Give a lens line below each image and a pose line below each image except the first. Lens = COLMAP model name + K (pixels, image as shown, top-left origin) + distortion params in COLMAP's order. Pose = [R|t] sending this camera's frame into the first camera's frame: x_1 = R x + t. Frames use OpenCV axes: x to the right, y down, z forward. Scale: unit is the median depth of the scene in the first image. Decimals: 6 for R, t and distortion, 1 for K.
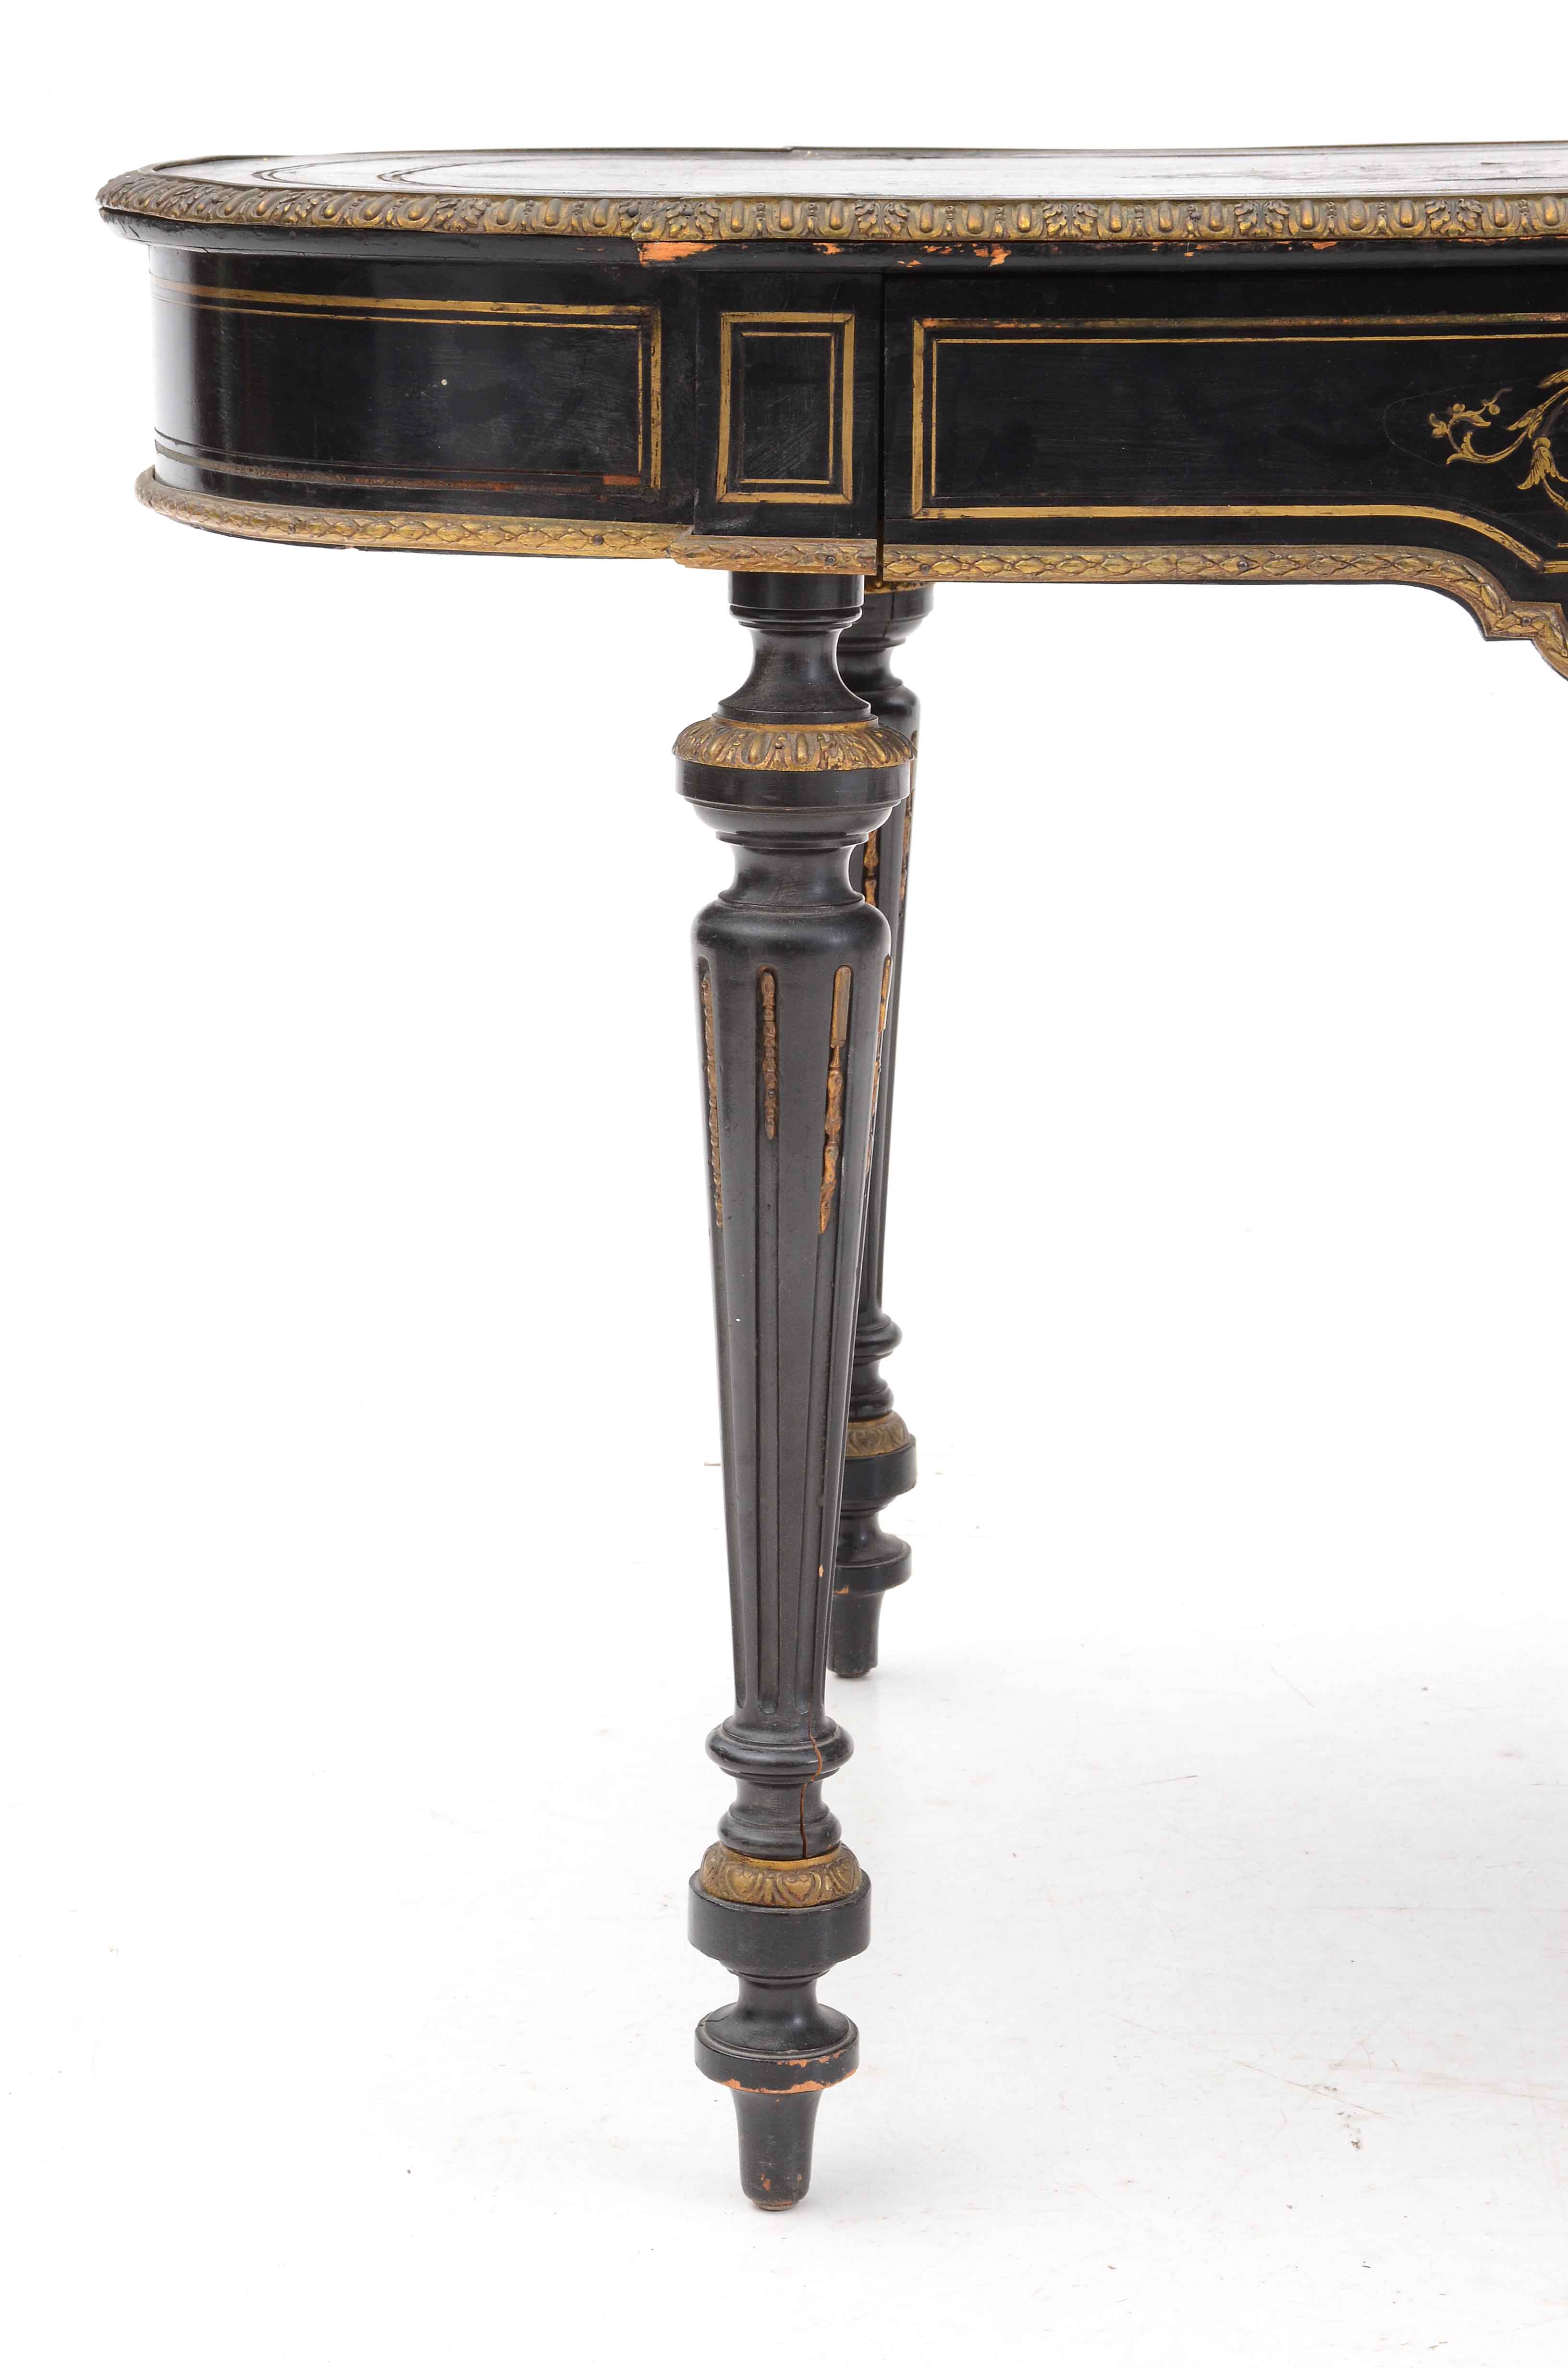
lens RADIAL K [[5702.2, 0, 784.0], [0, 5702.2, 1184.0], [0, 0, 1]] dist [0.578790, 0.787094]
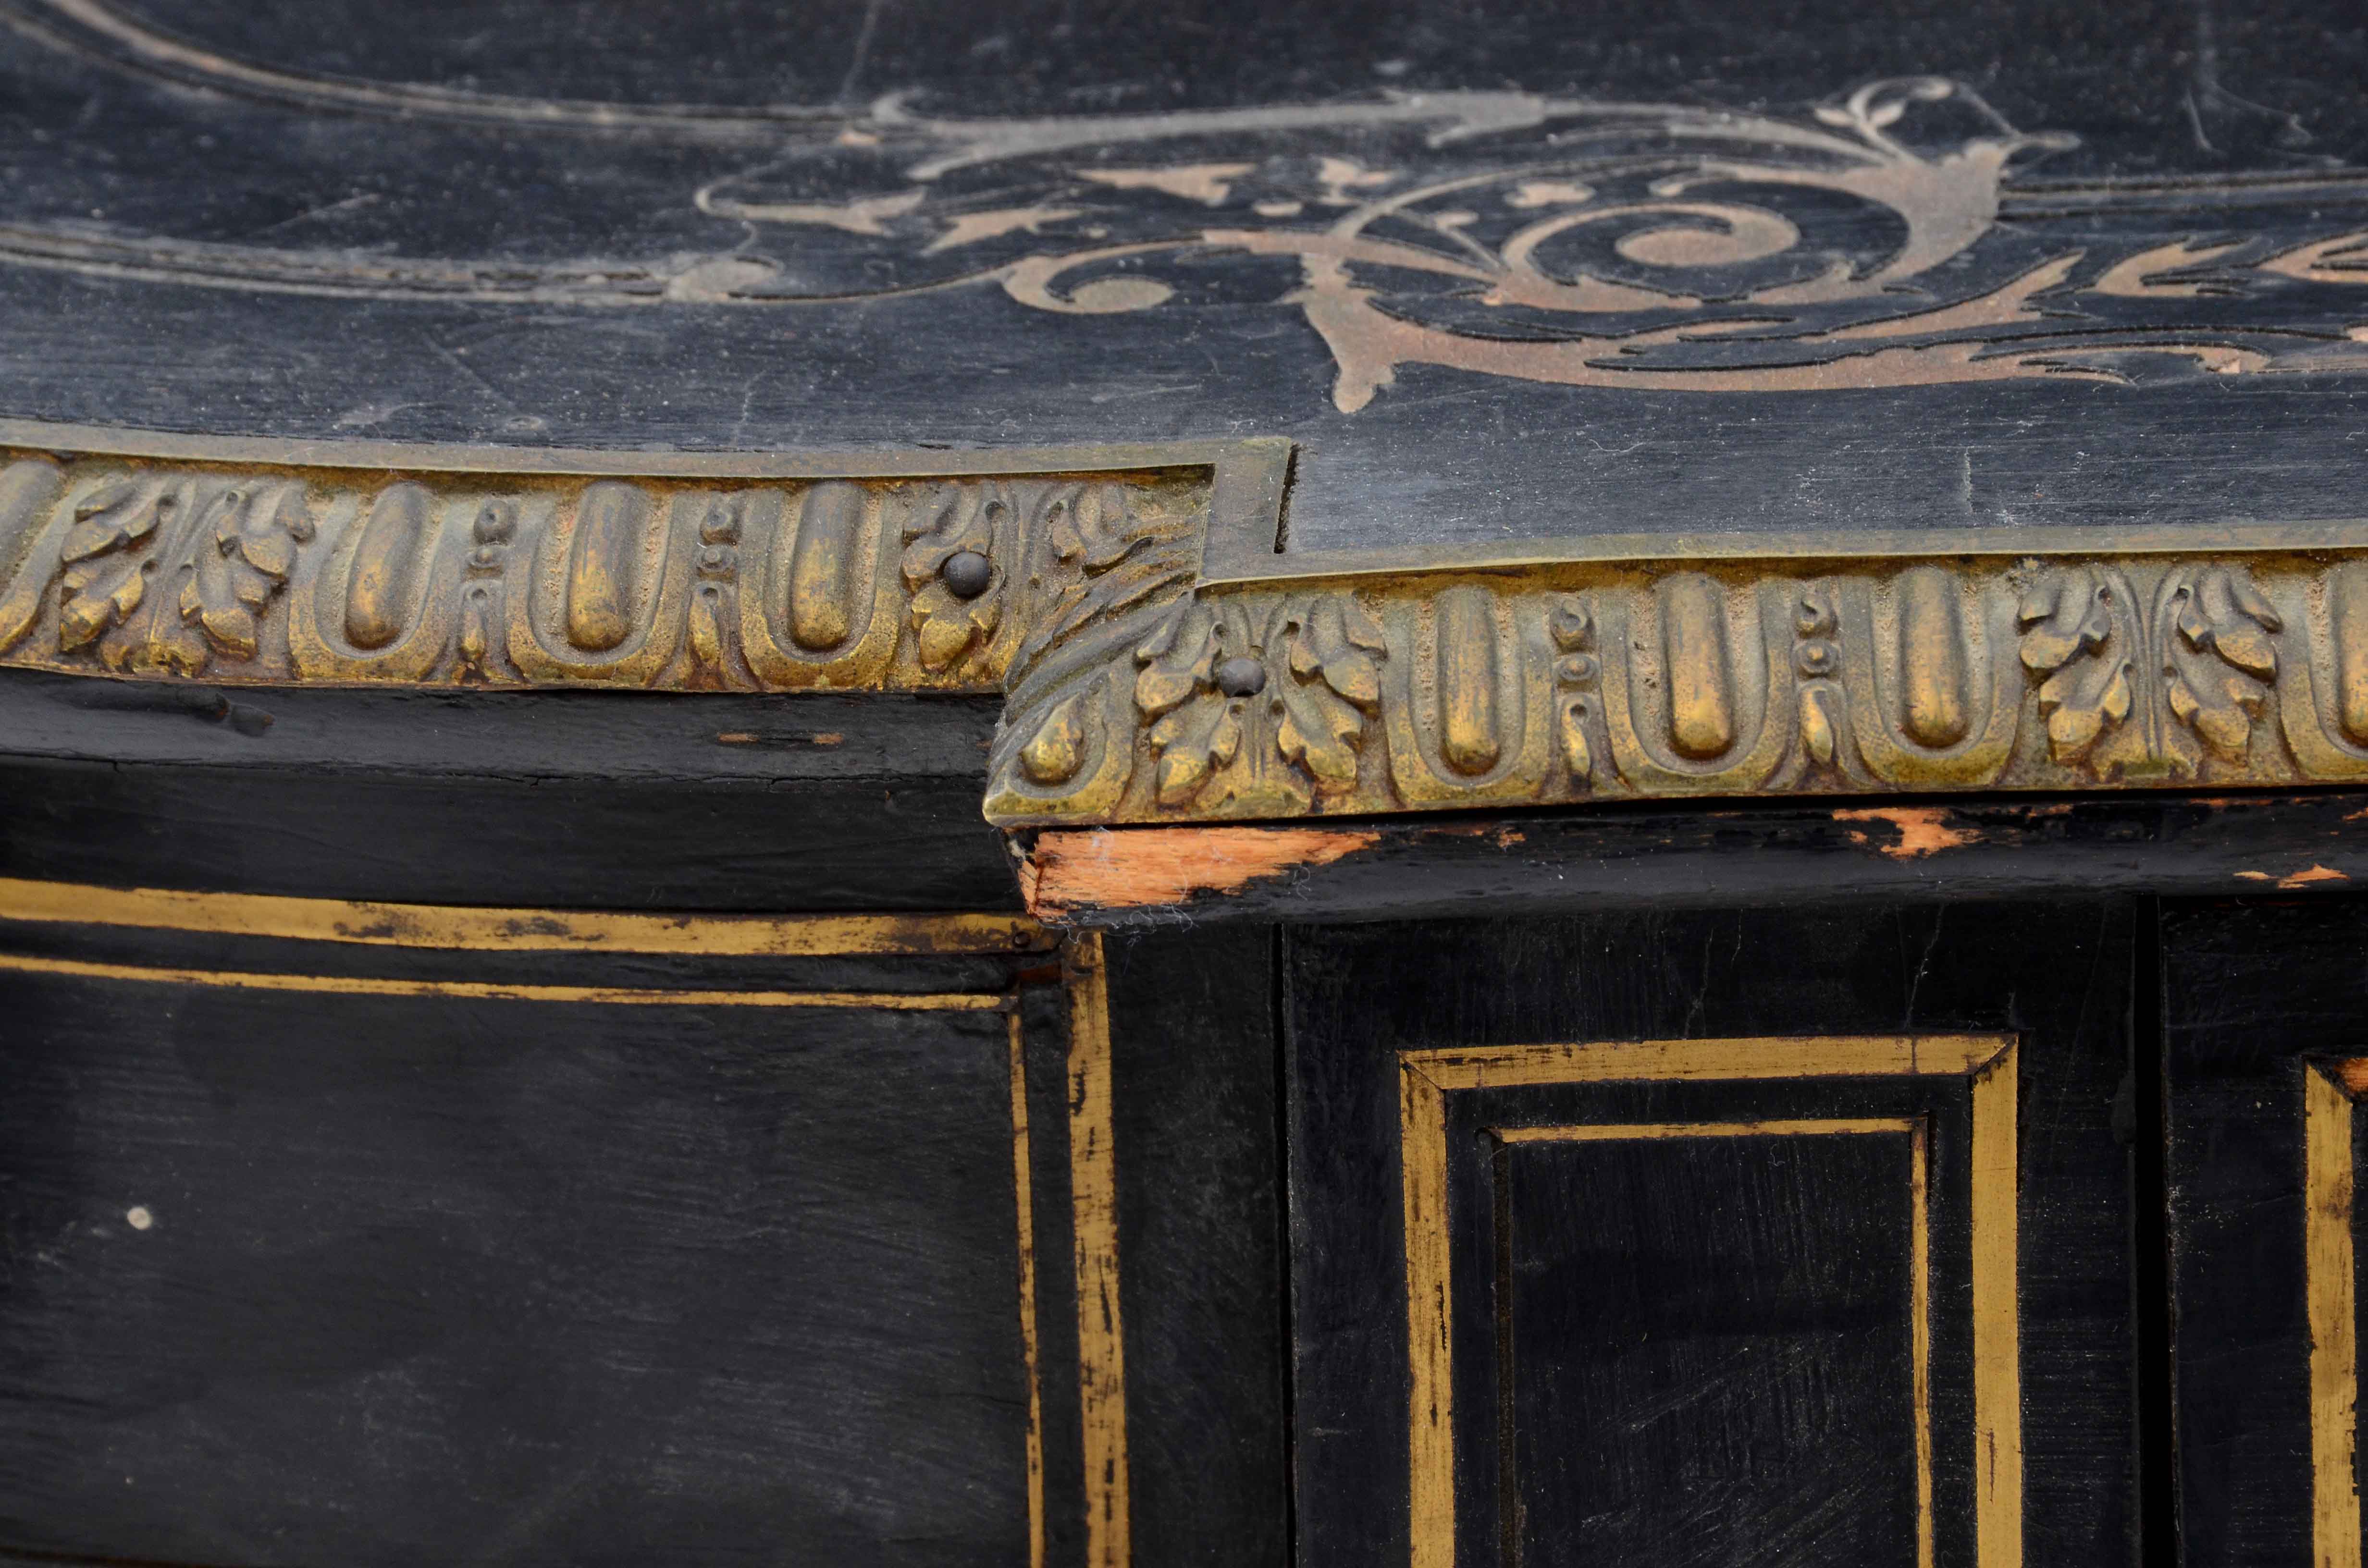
lens RADIAL K [[11122.1, 0, 1184.0], [0, 11122.1, 784.0], [0, 0, 1]] dist [1.363588, 1.692688]
pose [[0.998671, -0.049534, 0.014255, -0.024444], [0.046967, 0.988427, 0.144241, -0.221409], [-0.021235, -0.143379, 0.989440, 0.584783]]
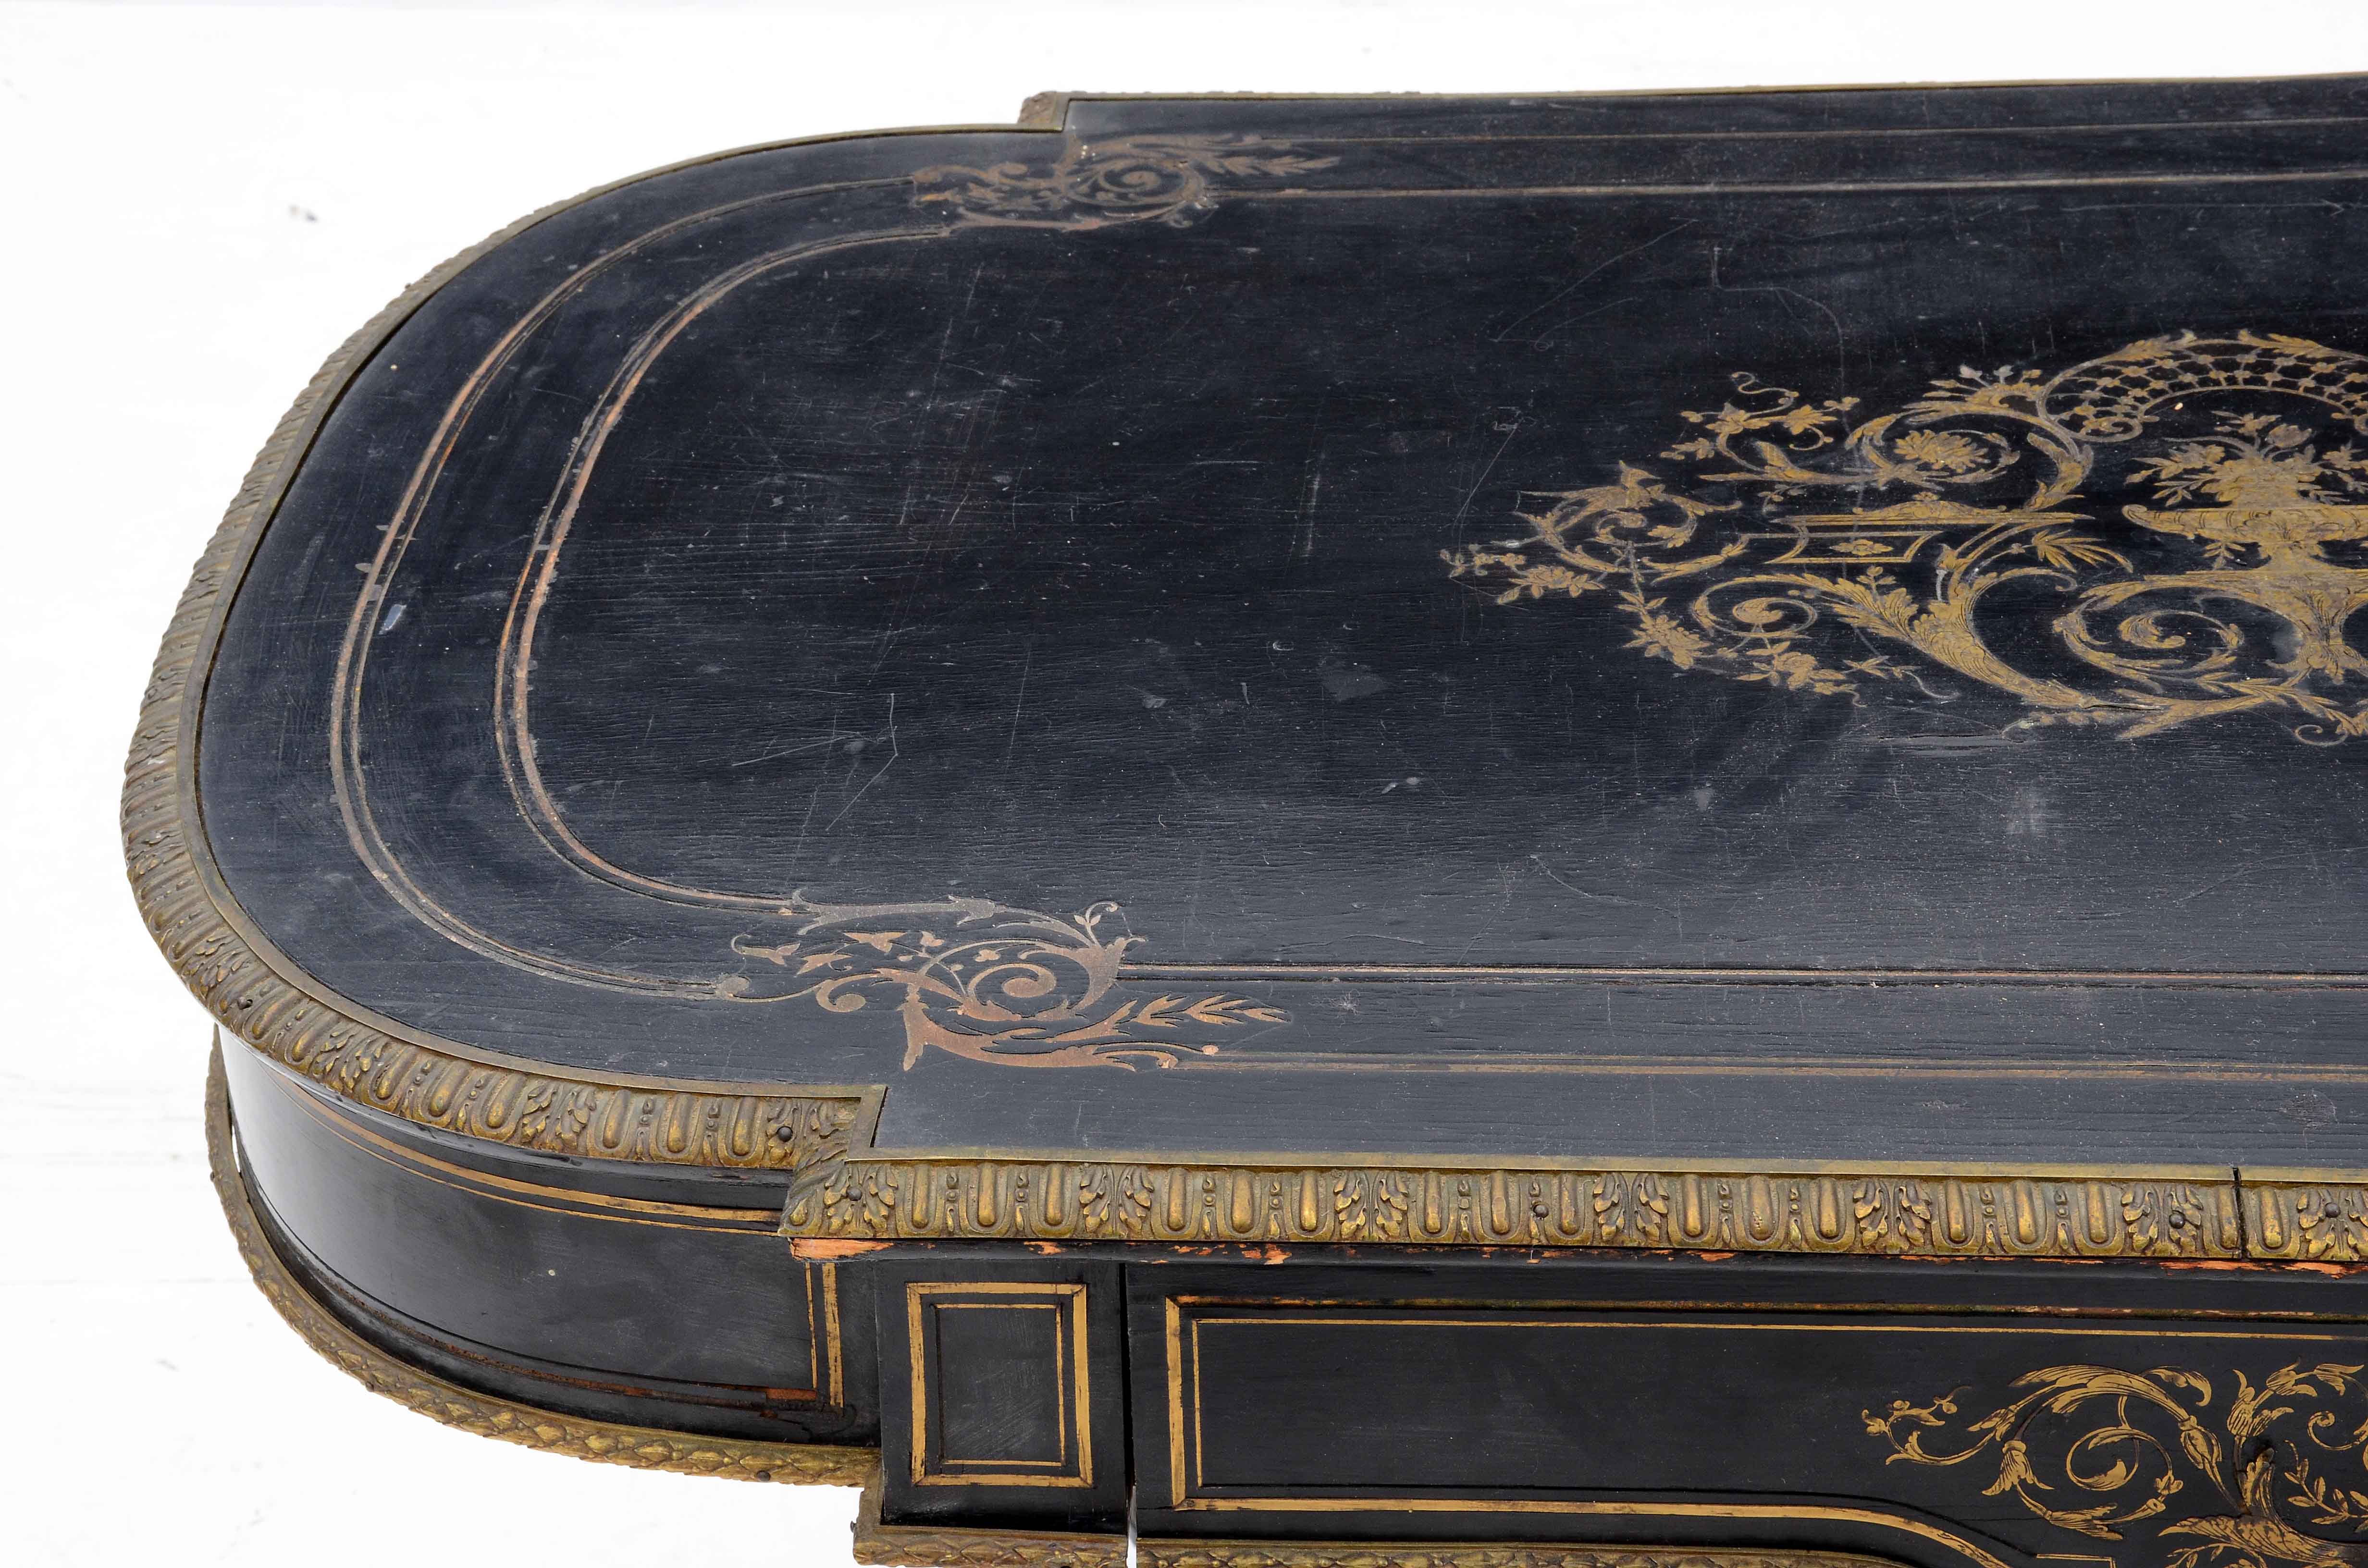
lens RADIAL K [[4800.4, 0, 1165.4], [0, 4800.4, 810.1], [0, 0, 1]] dist [0.398774, 0.444081]
pose [[0.999546, -0.023045, -0.019399, 0.035812], [0.027976, 0.948934, 0.314232, -0.402215], [0.011167, -0.314633, 0.949148, 0.429410]]
